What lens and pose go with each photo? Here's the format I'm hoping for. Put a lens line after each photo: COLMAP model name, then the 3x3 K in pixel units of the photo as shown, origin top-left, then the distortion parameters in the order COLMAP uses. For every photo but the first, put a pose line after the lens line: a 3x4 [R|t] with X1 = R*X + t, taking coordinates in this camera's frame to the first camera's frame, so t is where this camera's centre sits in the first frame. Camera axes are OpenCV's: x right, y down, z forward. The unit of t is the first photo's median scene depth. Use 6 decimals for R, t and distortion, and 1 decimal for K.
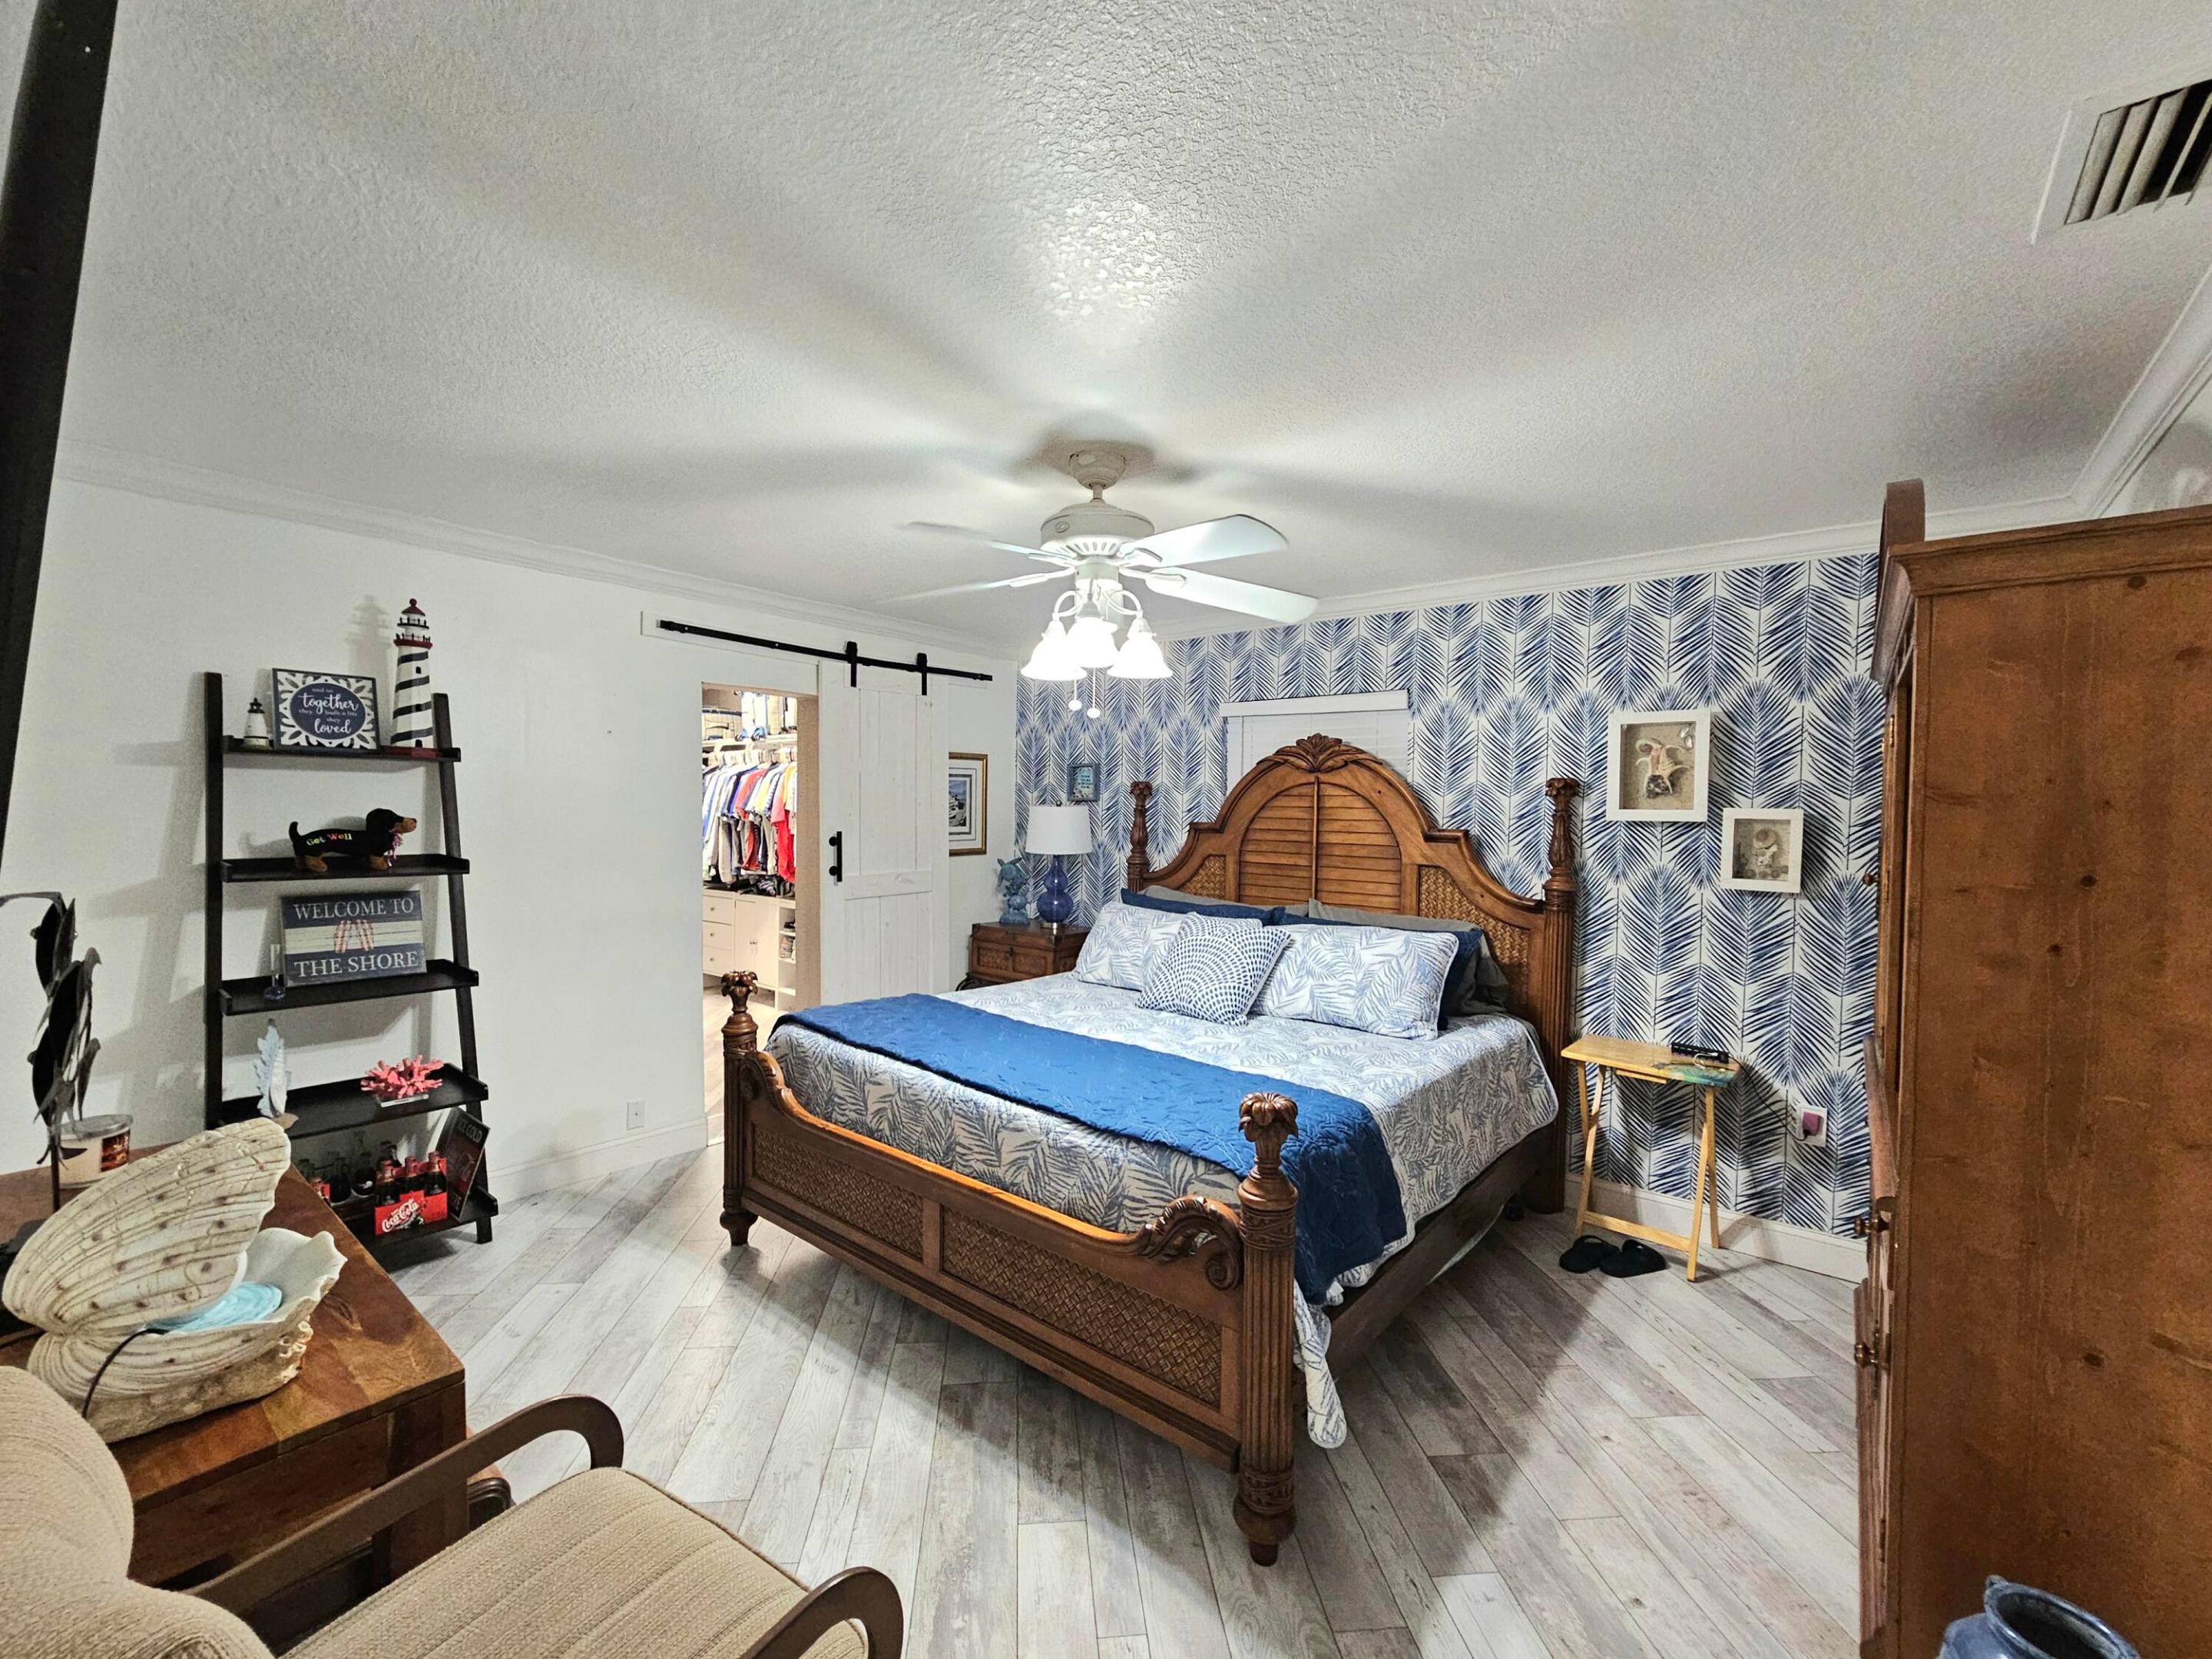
lens RADIAL K [[916.9, 0, 1106.0], [0, 916.9, 829.5], [0, 0, 1]] dist [0.001606, 0.000163]
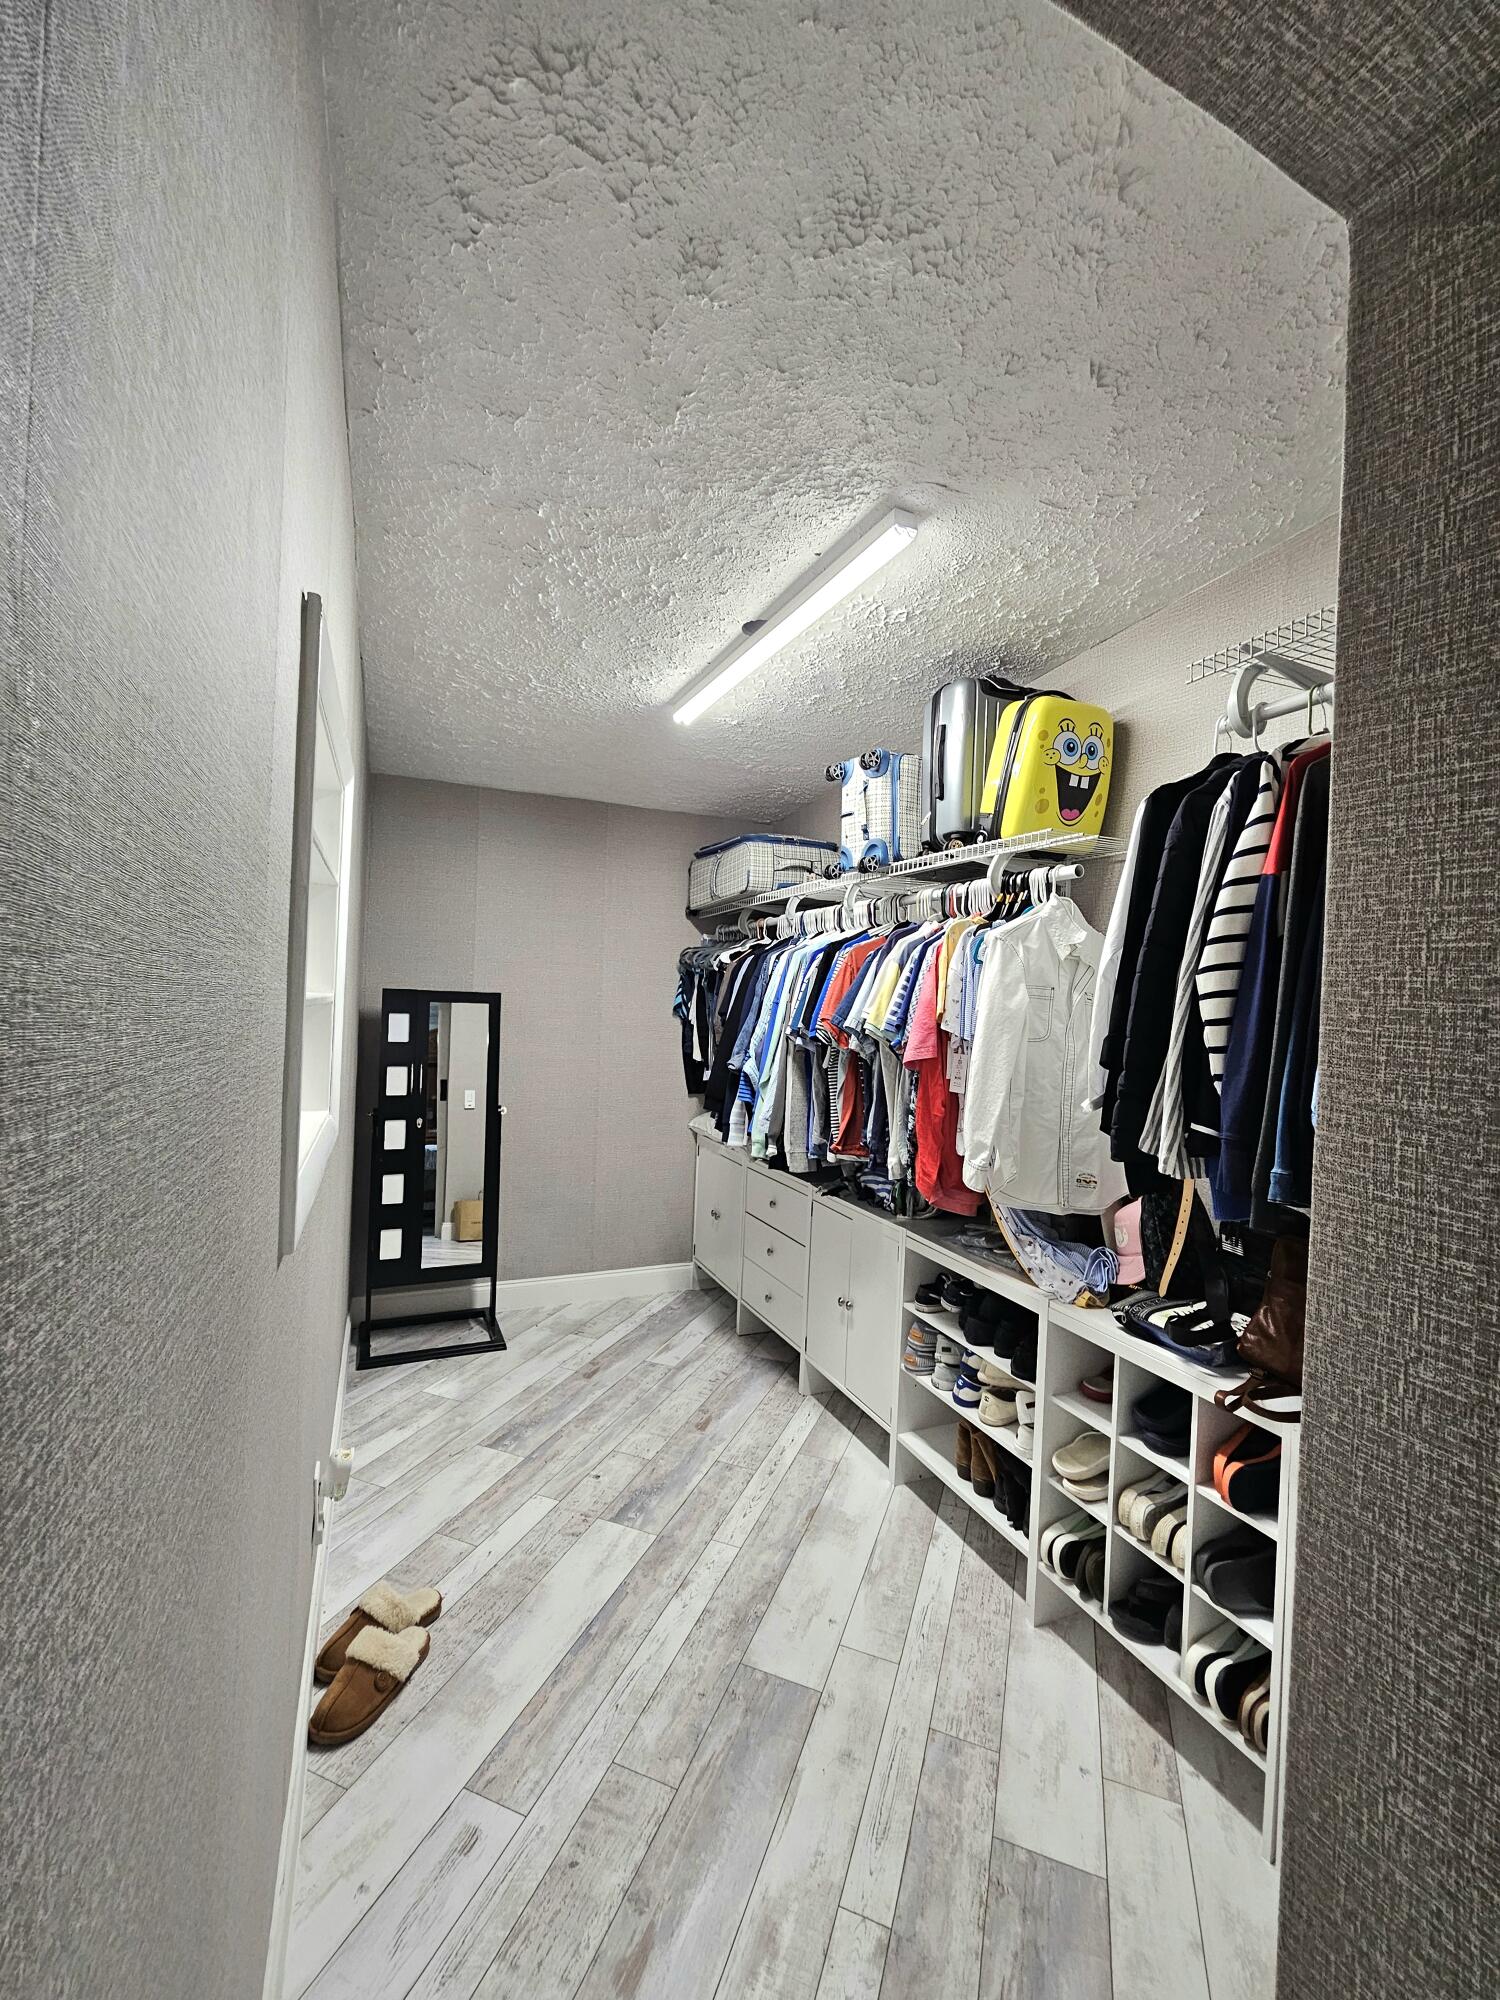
lens RADIAL K [[829.0, 0, 750.0], [0, 829.0, 1000.0], [0, 0, 1]] dist [0.001606, 0.000163]
pose [[0.896171, 0.024529, -0.443030, -0.248893], [-0.038888, 0.998971, -0.023352, -0.022097], [0.442001, 0.038156, 0.896203, 0.603920]]
